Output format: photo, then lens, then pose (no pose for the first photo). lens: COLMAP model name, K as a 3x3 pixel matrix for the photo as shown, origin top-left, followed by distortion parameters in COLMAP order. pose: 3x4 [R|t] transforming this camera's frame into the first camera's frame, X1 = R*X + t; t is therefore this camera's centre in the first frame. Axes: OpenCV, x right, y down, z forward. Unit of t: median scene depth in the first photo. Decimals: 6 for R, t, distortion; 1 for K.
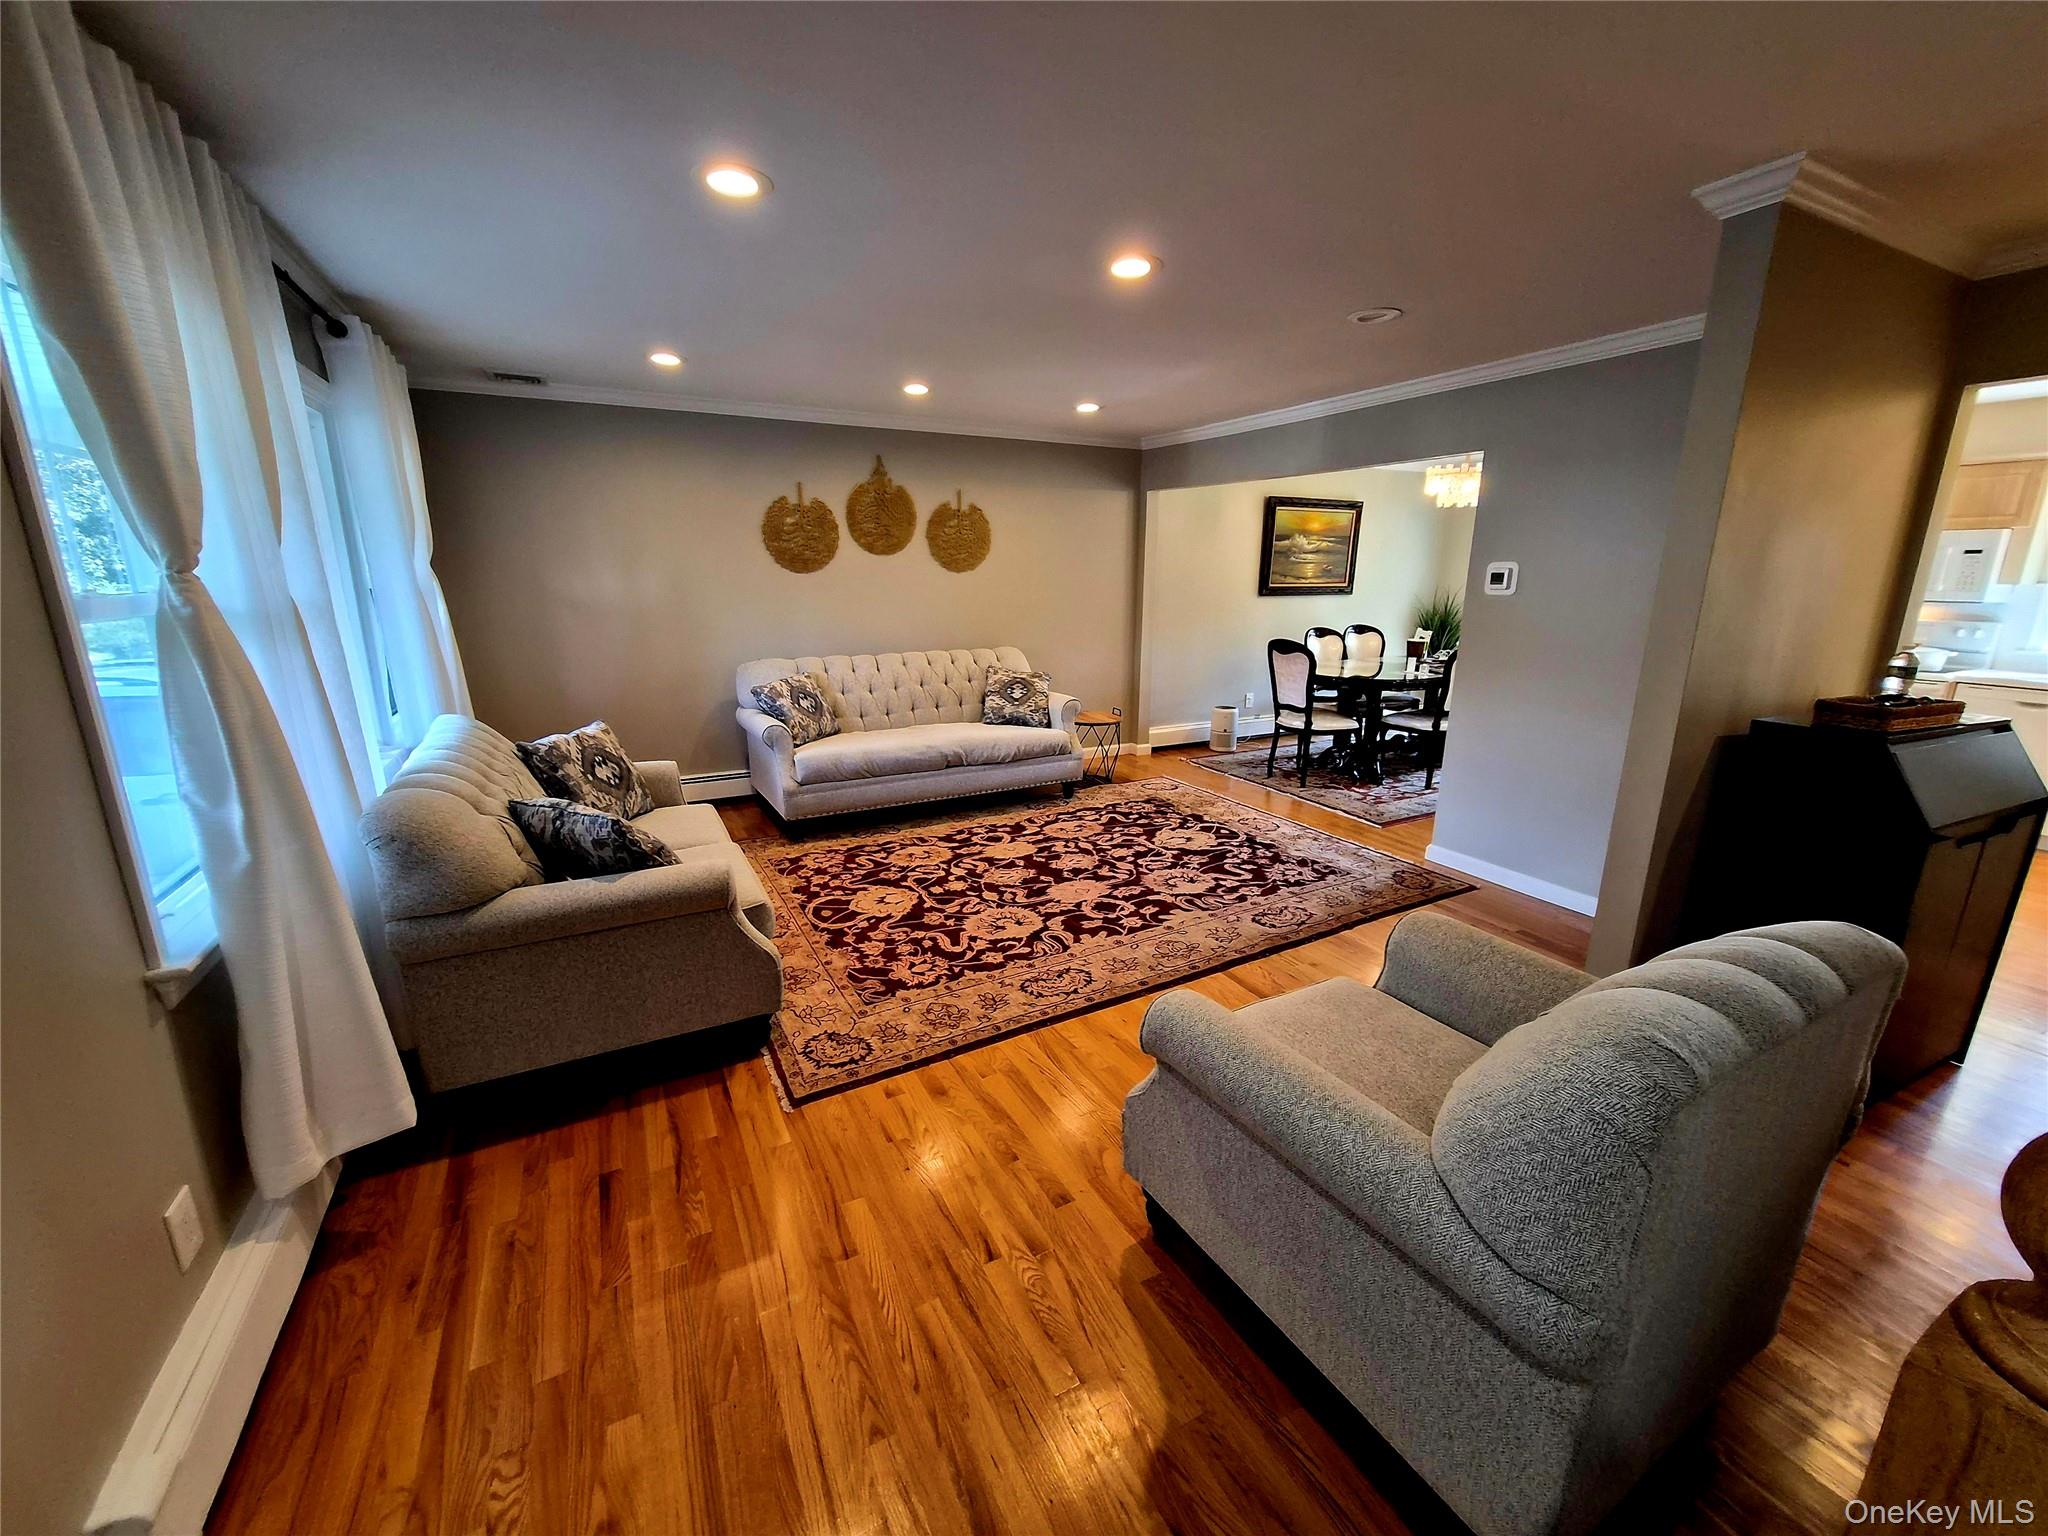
lens RADIAL K [[806.2, 0, 1013.2], [0, 806.2, 772.0], [0, 0, 1]] dist [-0.001304, 0.000589]
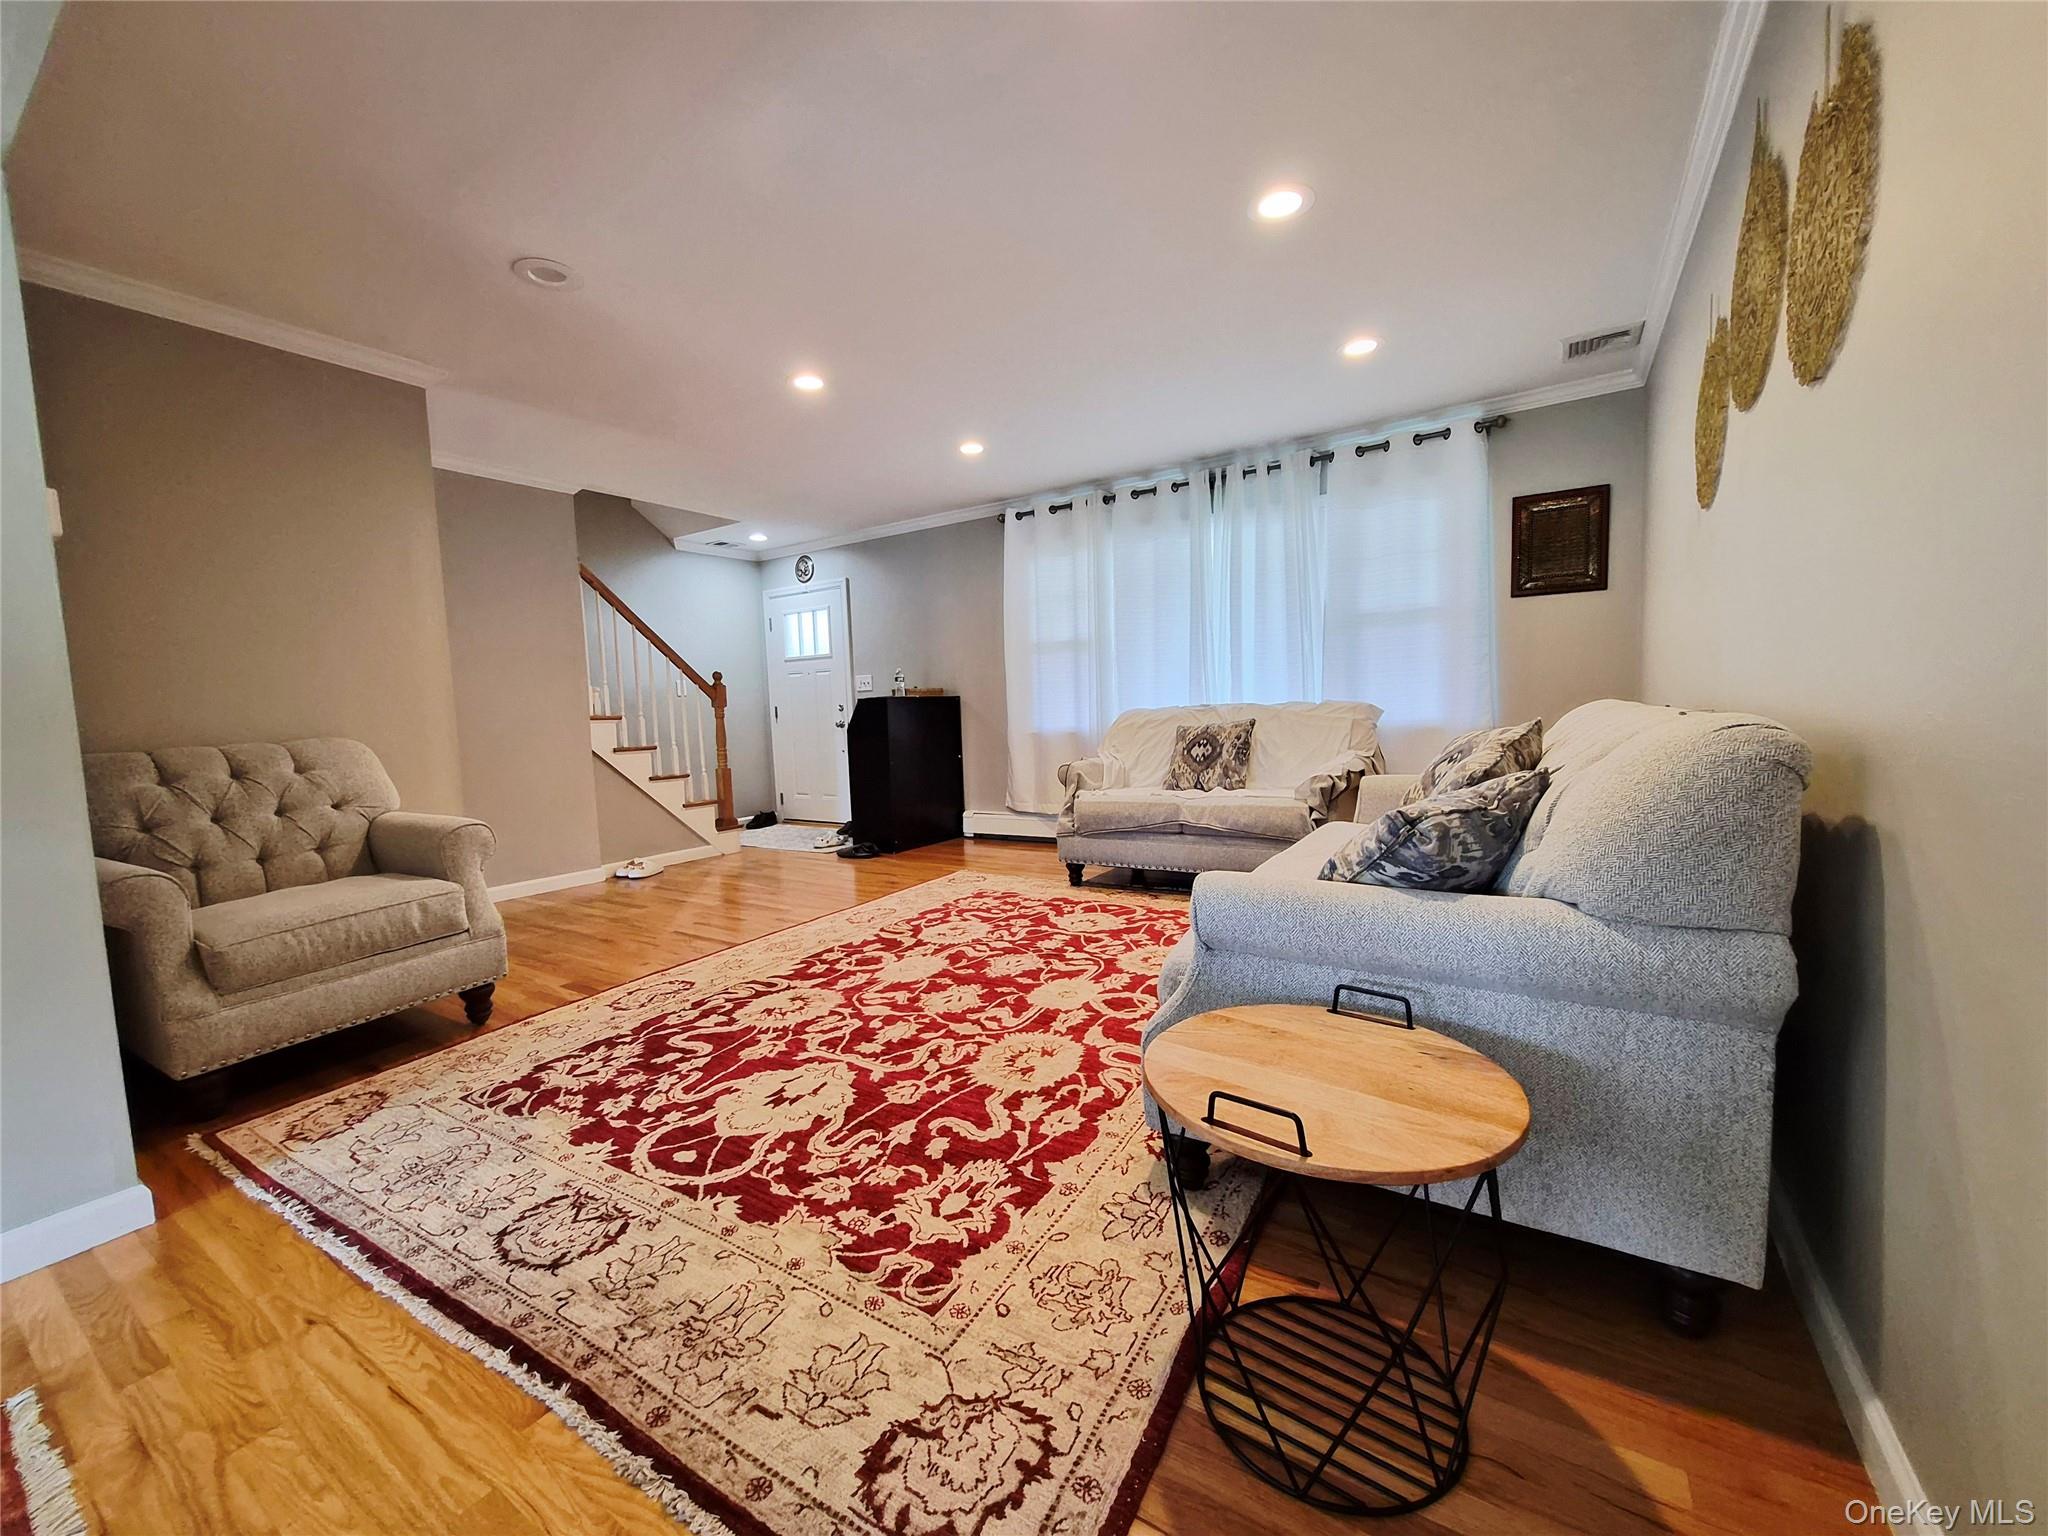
lens RADIAL K [[806.2, 0, 1013.2], [0, 806.2, 772.0], [0, 0, 1]] dist [-0.001304, 0.000589]
pose [[-0.869813, 0.067728, -0.488711, 0.327582], [-0.088481, 0.953062, 0.289559, -0.245445], [0.485383, 0.295104, -0.822993, 1.452400]]
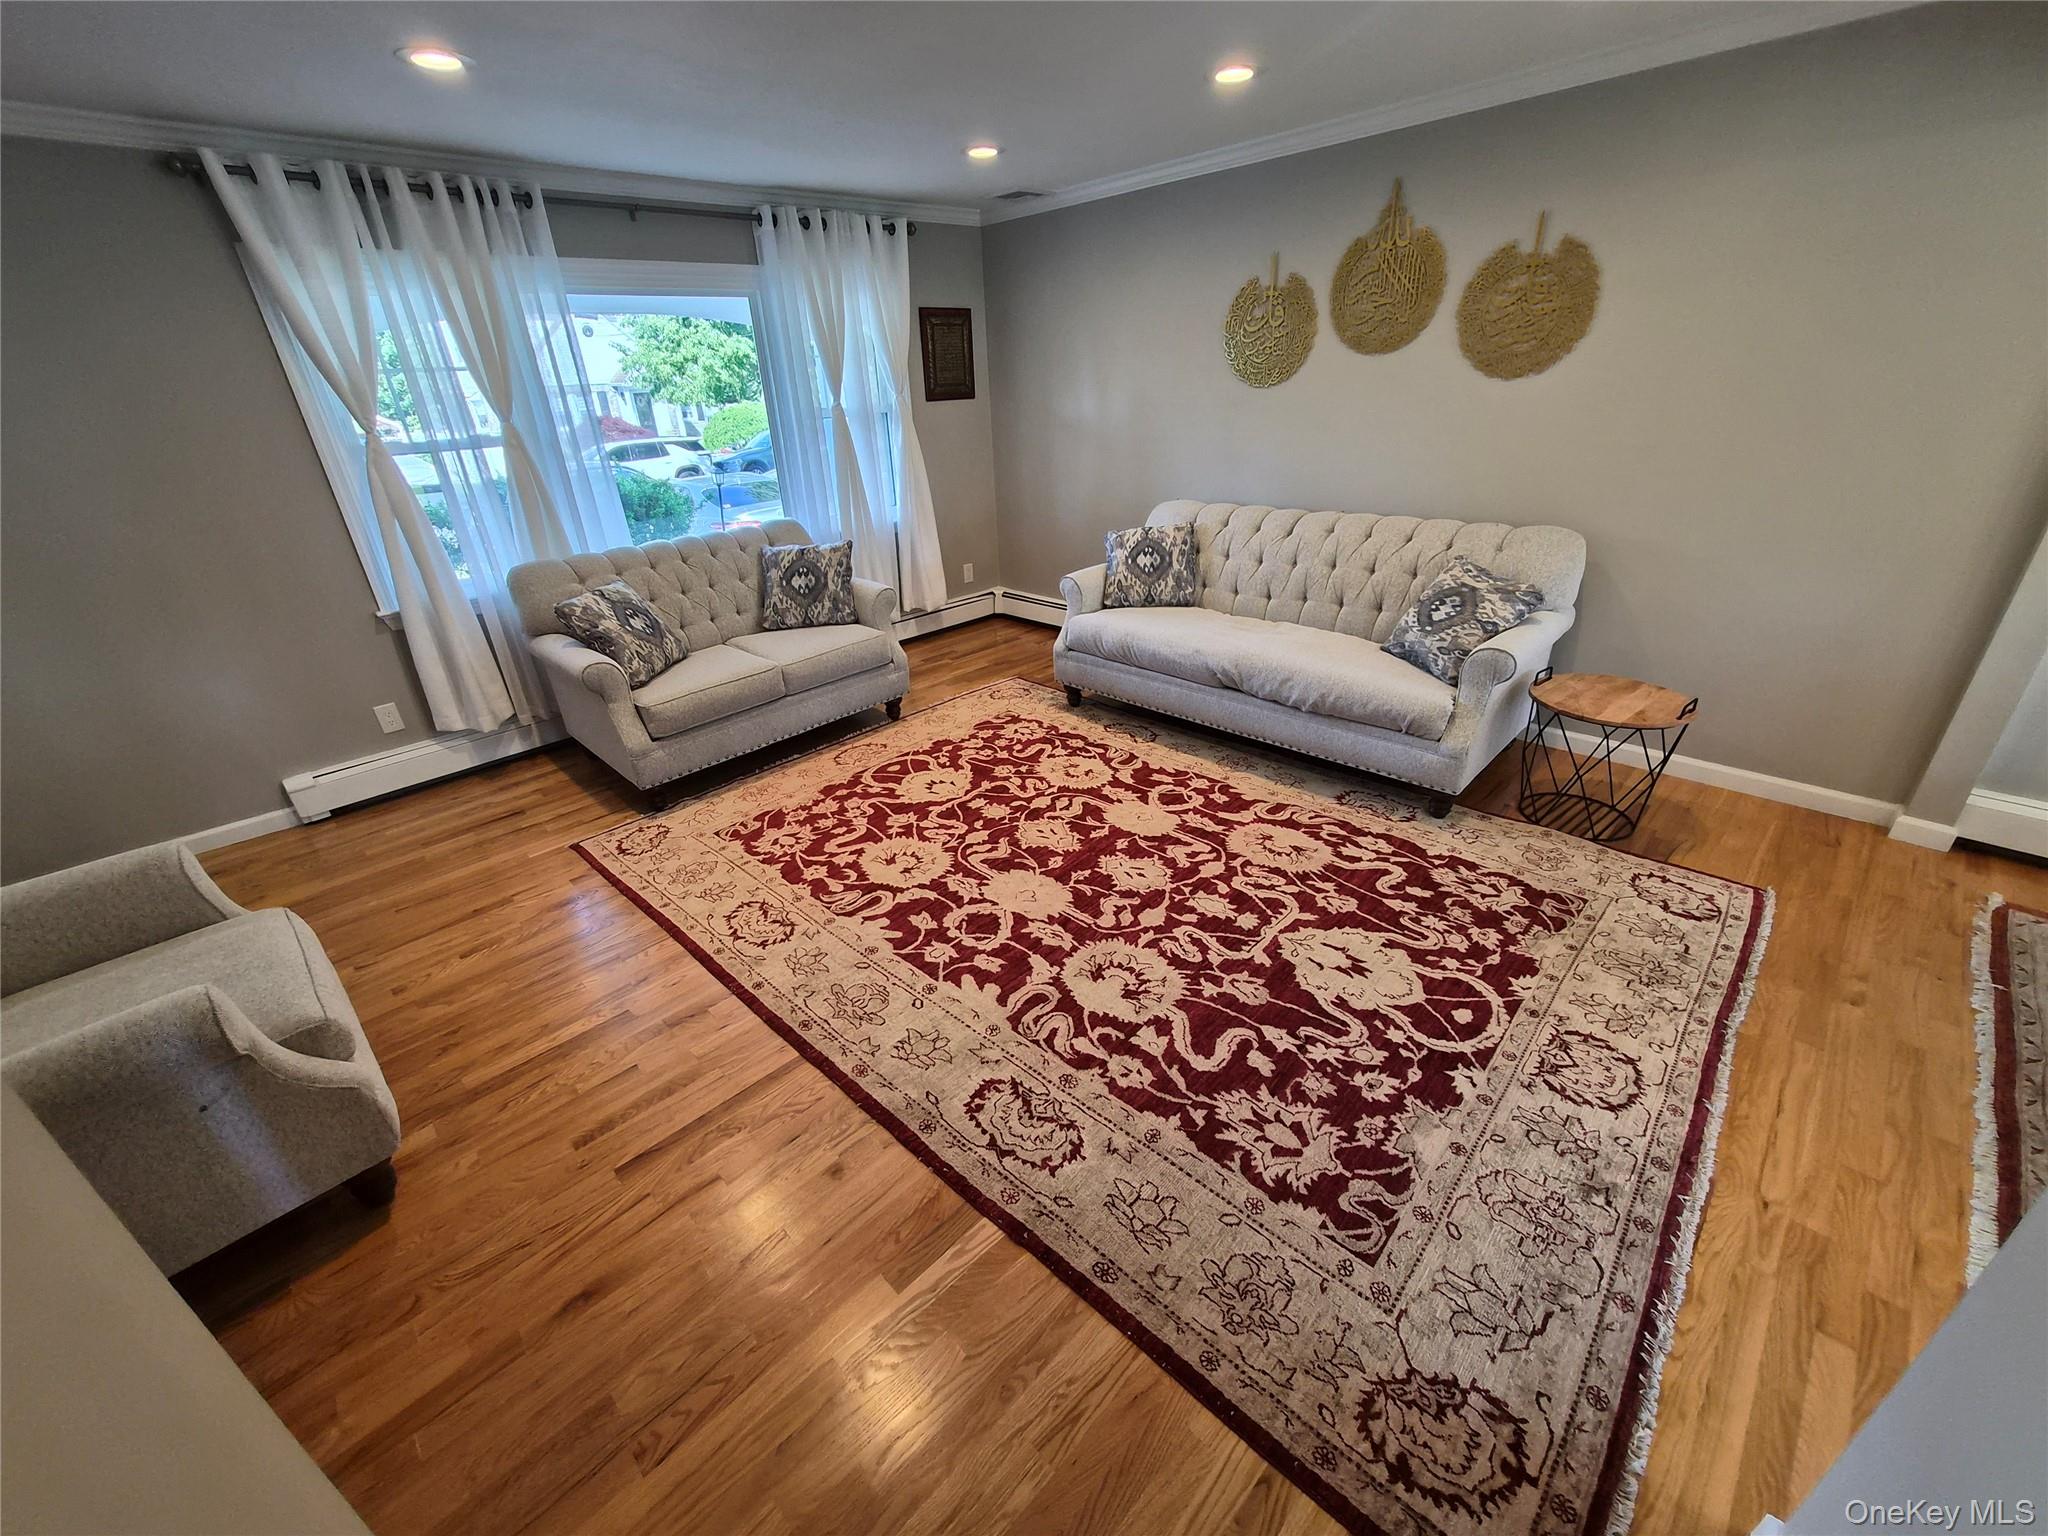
lens RADIAL K [[806.2, 0, 1013.2], [0, 806.2, 772.0], [0, 0, 1]] dist [-0.001304, 0.000589]
pose [[0.283086, 0.409133, -0.867452, 0.570986], [-0.187196, 0.910624, 0.368405, -0.183294], [0.940649, 0.058093, 0.334373, 0.656637]]
